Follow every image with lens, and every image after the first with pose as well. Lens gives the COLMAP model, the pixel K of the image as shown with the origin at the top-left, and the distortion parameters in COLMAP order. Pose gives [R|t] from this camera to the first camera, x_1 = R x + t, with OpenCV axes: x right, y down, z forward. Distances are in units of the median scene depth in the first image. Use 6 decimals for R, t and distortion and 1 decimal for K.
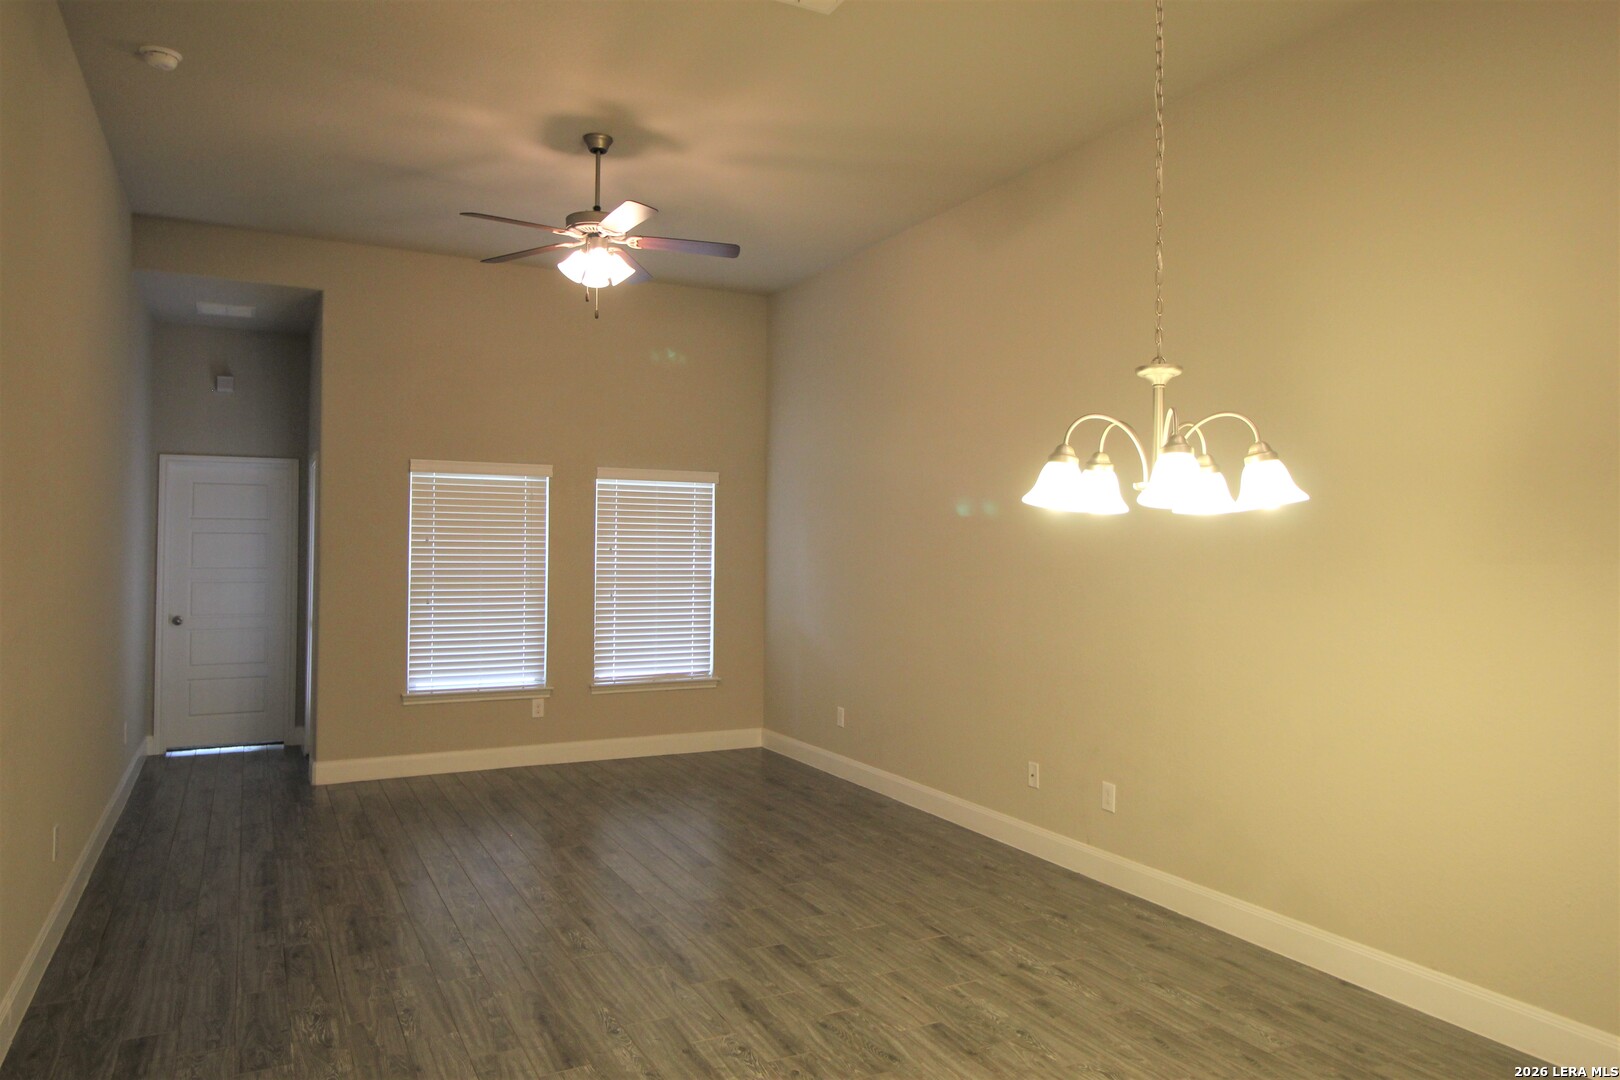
lens RADIAL K [[1045.4, 0, 806.2], [0, 1045.4, 534.9], [0, 0, 1]] dist [0.003293, -0.005571]
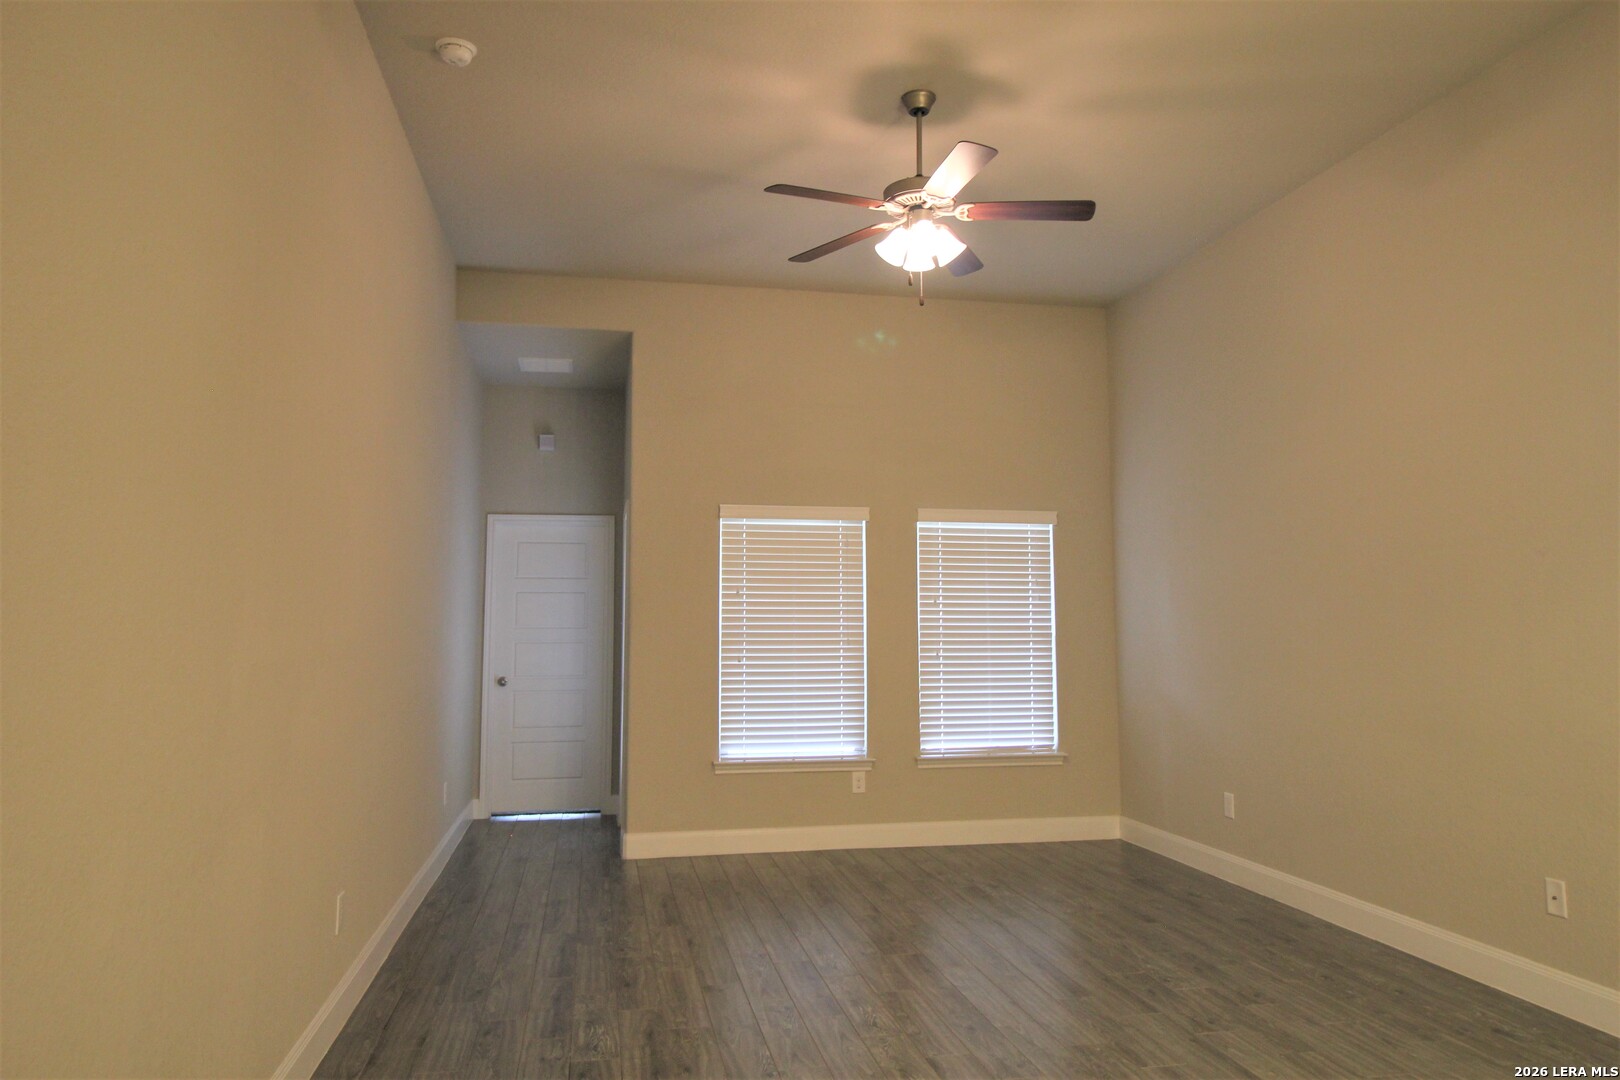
lens RADIAL K [[1045.4, 0, 806.2], [0, 1045.4, 534.9], [0, 0, 1]] dist [0.003293, -0.005571]
pose [[0.957743, -0.037596, -0.285157, -0.044257], [0.015305, 0.996677, -0.080004, 0.030794], [0.287217, 0.072259, 0.955136, 0.145563]]
